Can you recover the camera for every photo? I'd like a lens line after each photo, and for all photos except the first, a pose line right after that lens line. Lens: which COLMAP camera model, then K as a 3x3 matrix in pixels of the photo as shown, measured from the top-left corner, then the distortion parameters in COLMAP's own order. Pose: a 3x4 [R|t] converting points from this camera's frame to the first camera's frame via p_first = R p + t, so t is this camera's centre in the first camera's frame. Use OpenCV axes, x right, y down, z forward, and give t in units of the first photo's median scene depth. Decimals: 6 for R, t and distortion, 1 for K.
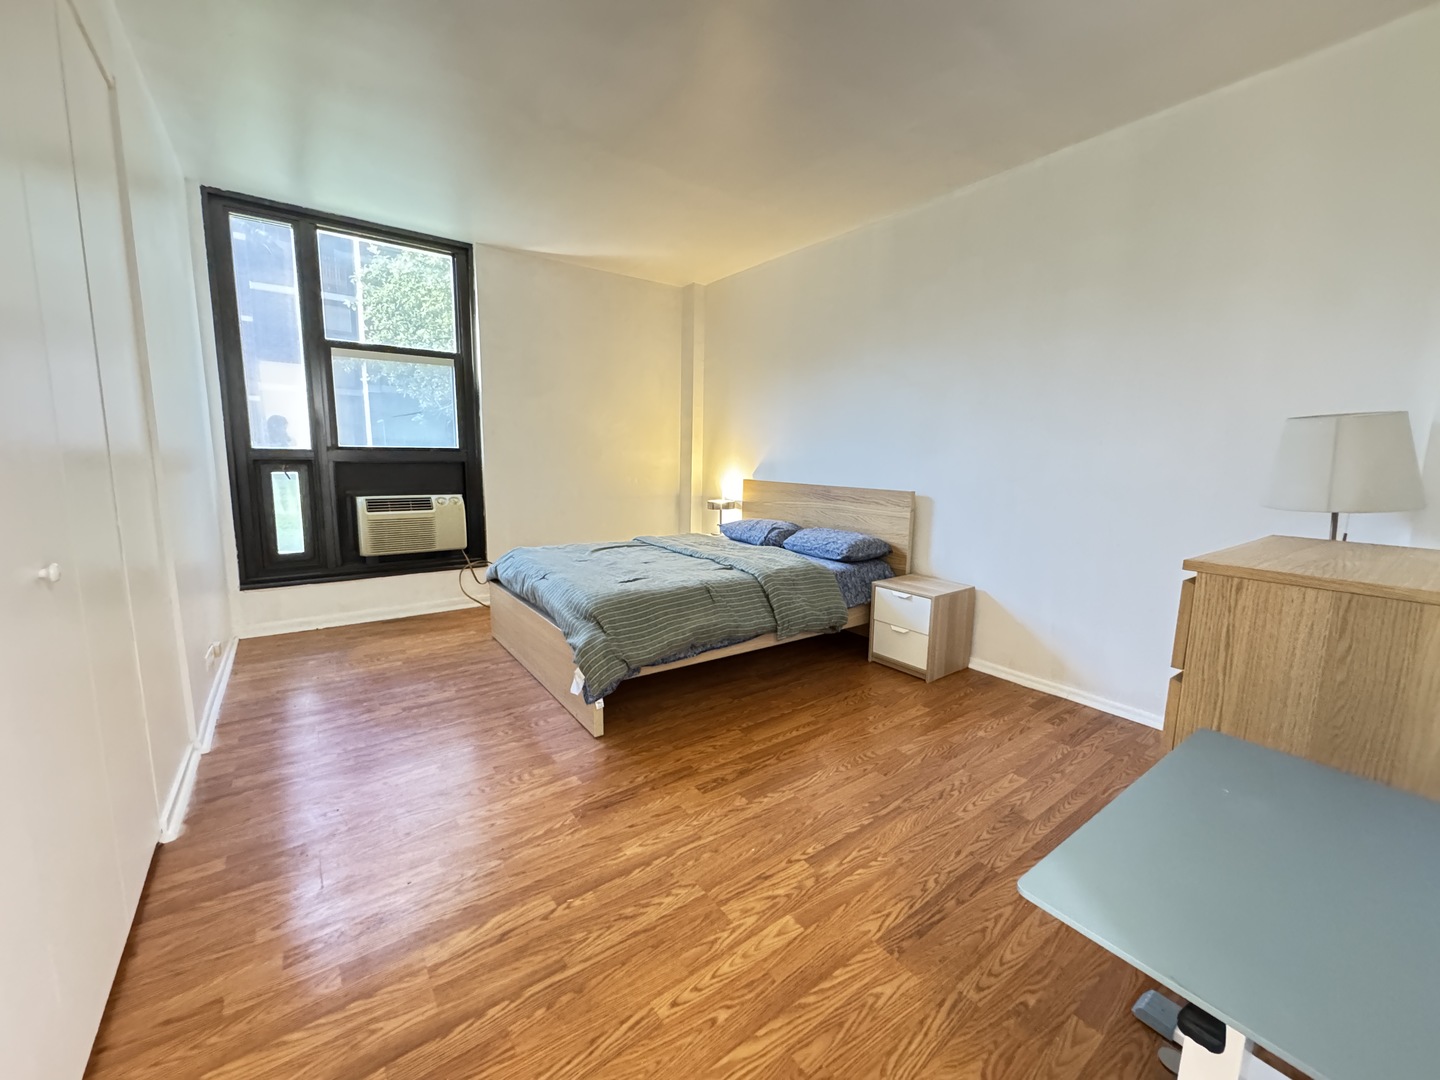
lens RADIAL K [[576.0, 0, 718.5], [0, 576.0, 533.0], [0, 0, 1]] dist [-0.003355, -0.000041]
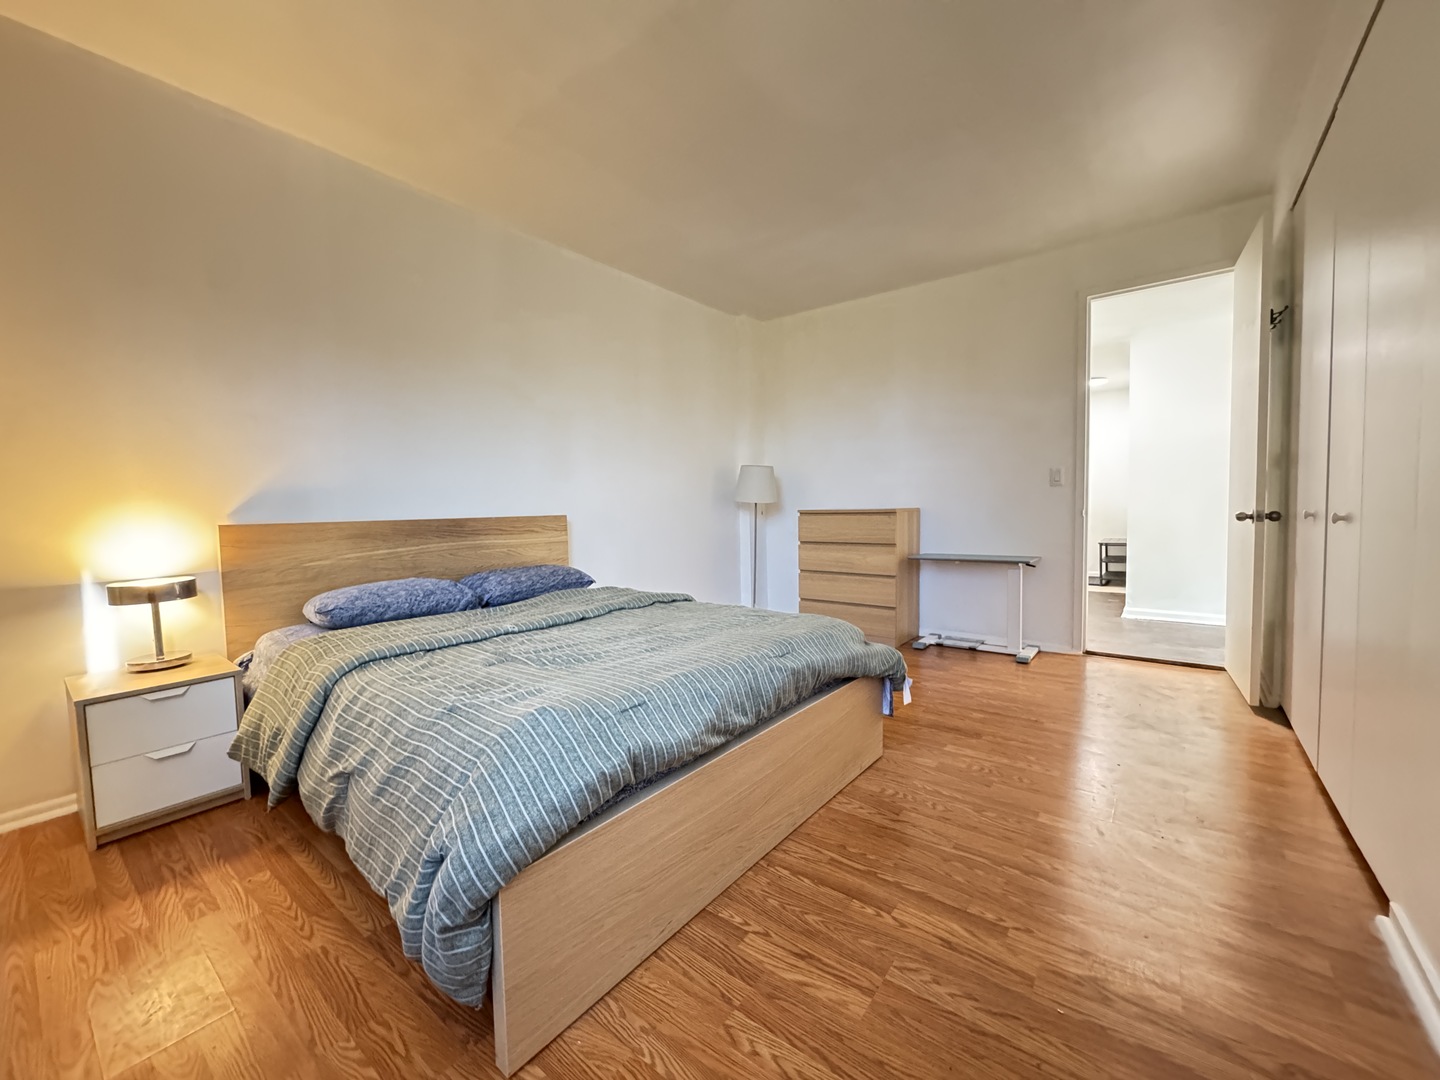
lens RADIAL K [[576.0, 0, 718.5], [0, 576.0, 533.0], [0, 0, 1]] dist [-0.003355, -0.000041]
pose [[-0.269129, -0.058115, 0.961349, -0.872742], [0.145167, 0.984326, 0.100143, -0.123665], [-0.952101, 0.166507, -0.256474, 1.205622]]
